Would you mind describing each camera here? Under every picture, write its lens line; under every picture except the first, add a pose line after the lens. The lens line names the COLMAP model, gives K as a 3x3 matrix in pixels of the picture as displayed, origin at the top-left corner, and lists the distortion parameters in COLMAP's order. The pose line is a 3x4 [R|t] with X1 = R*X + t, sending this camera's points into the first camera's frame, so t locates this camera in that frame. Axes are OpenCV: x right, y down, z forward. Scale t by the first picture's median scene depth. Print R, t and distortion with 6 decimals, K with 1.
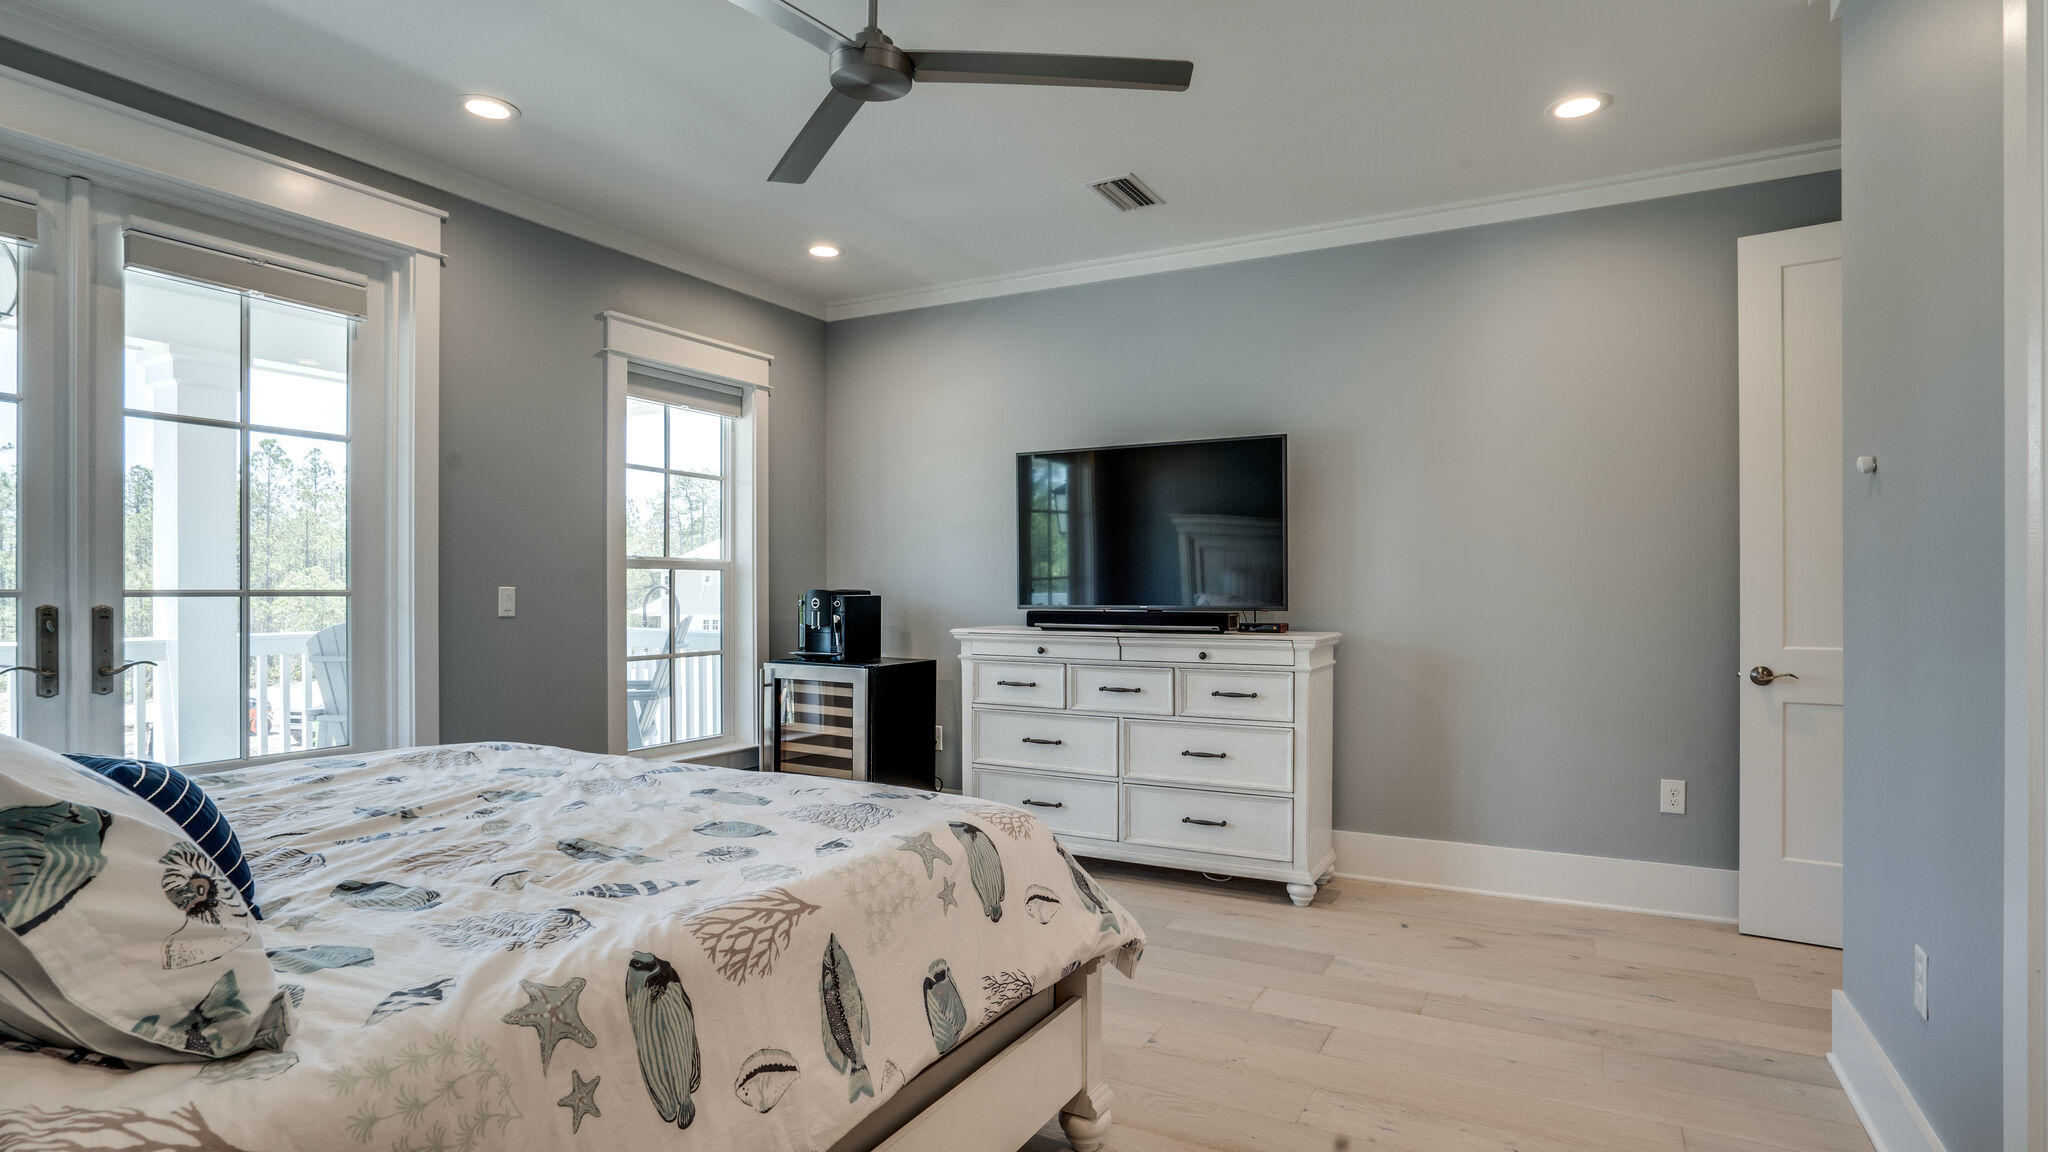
lens RADIAL K [[1039.5, 0, 1006.9], [0, 1039.5, 573.4], [0, 0, 1]] dist [-0.039642, 0.028623]
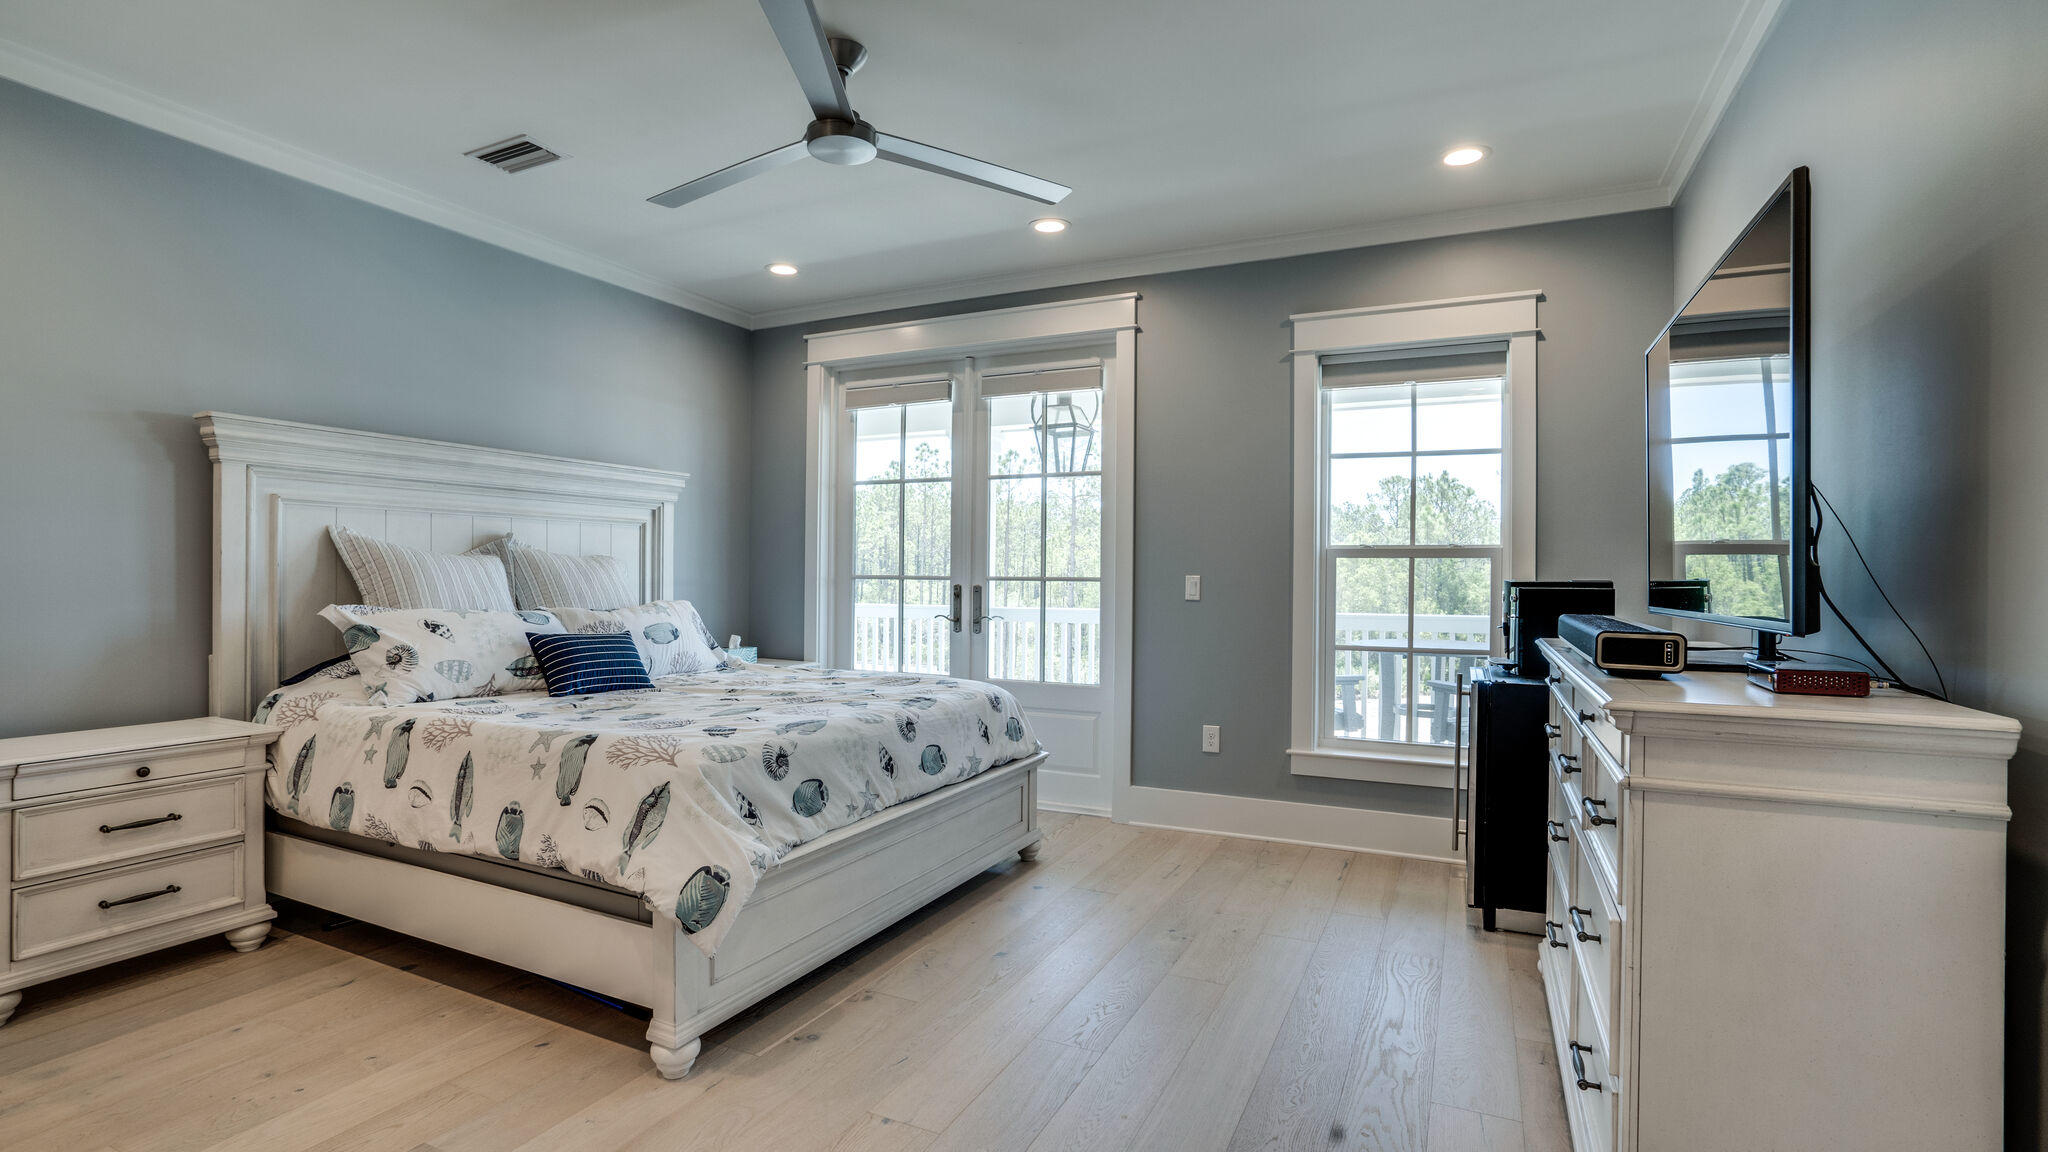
lens RADIAL K [[961.3, 0, 1023.6], [0, 961.3, 582.2], [0, 0, 1]] dist [-0.048578, 0.024377]
pose [[0.063027, 0.010161, -0.997960, 0.752252], [0.010168, 0.999890, 0.010823, 0.007492], [0.997960, -0.010829, 0.062916, 0.860946]]
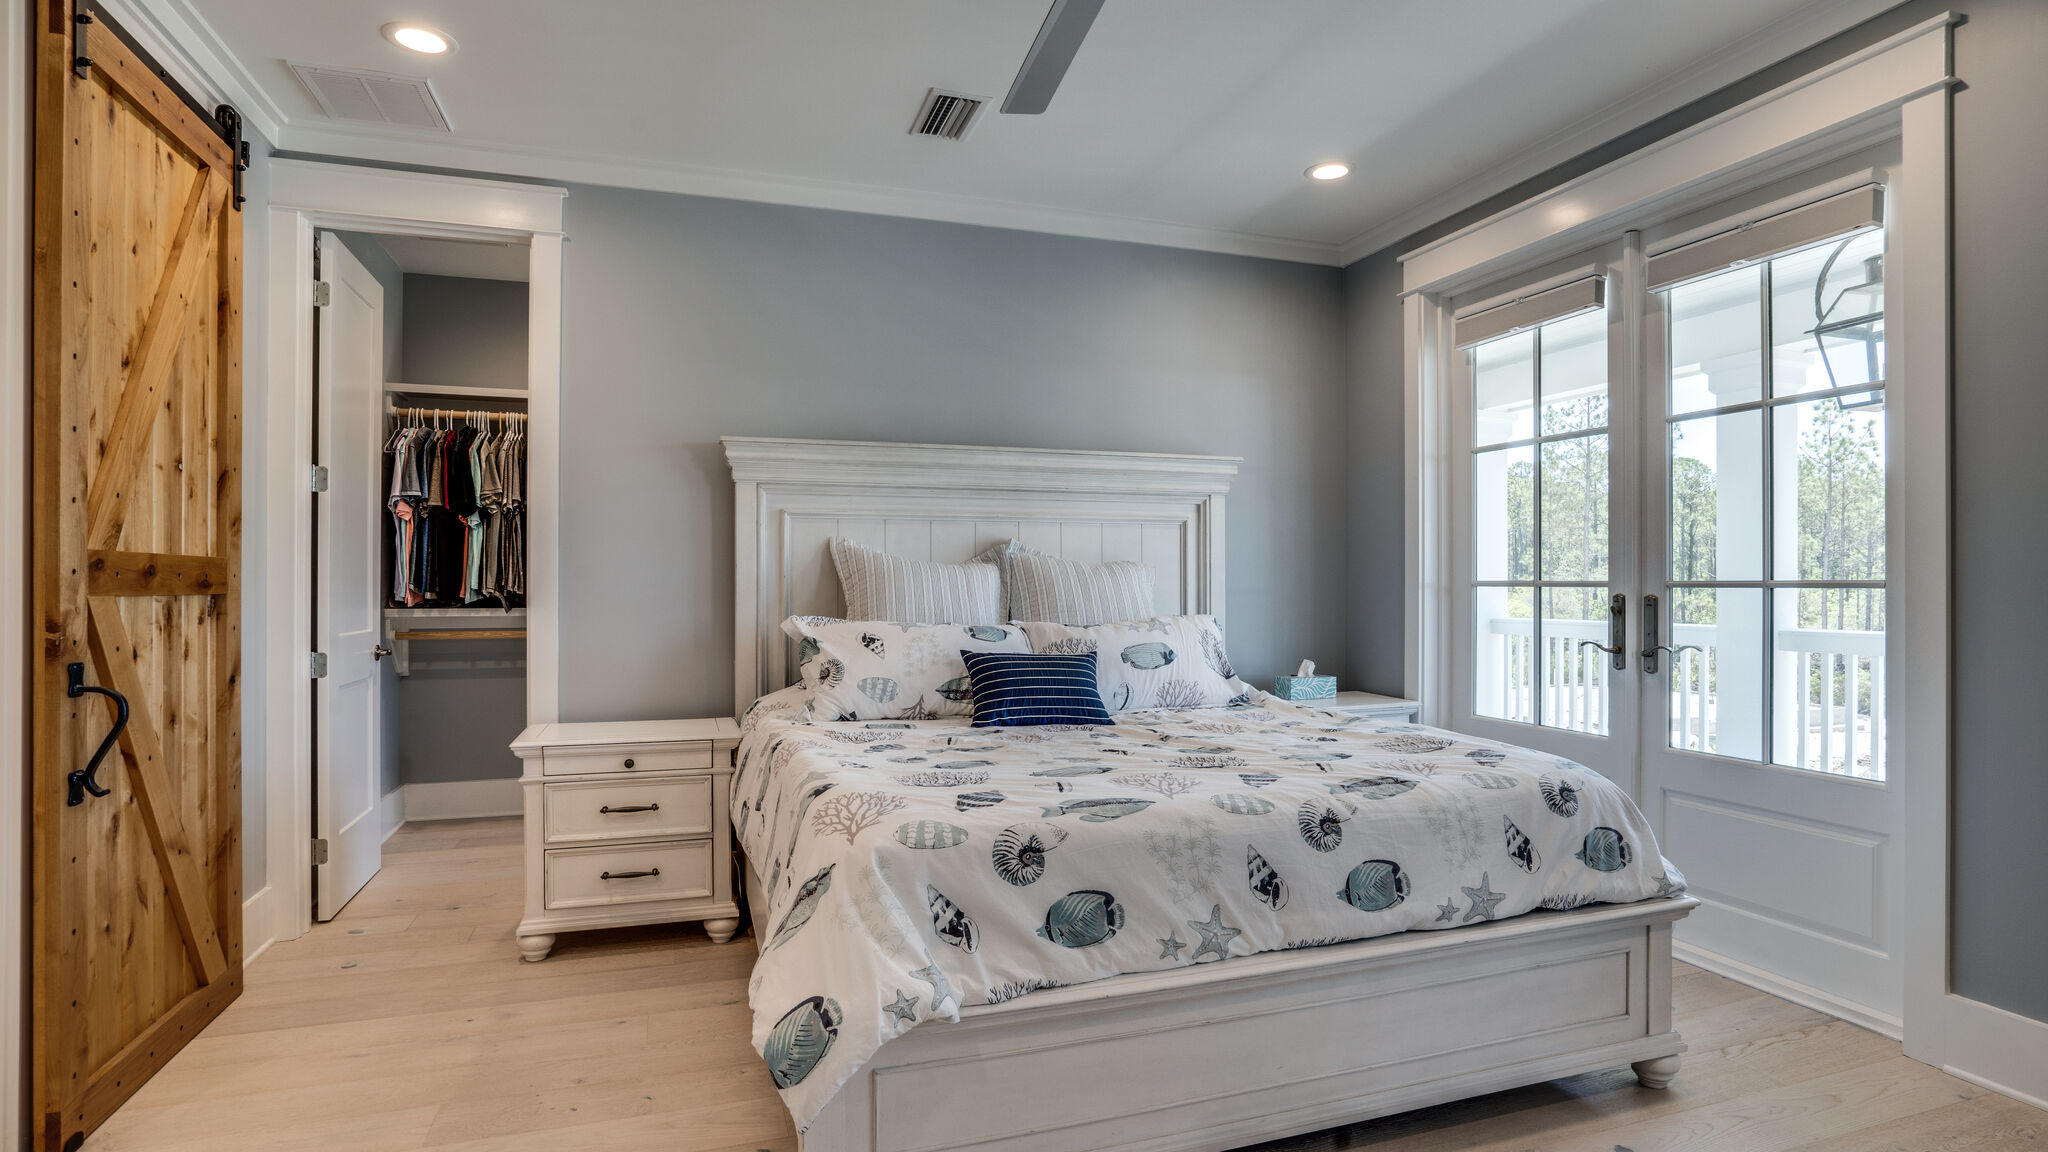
lens RADIAL K [[1033.0, 0, 1023.8], [0, 1033.0, 584.3], [0, 0, 1]] dist [-0.064980, 0.032500]
pose [[-0.671962, 0.005835, -0.740563, 0.373533], [0.018235, 0.999796, -0.008669, 0.014808], [0.740362, -0.019329, -0.671931, 1.096976]]
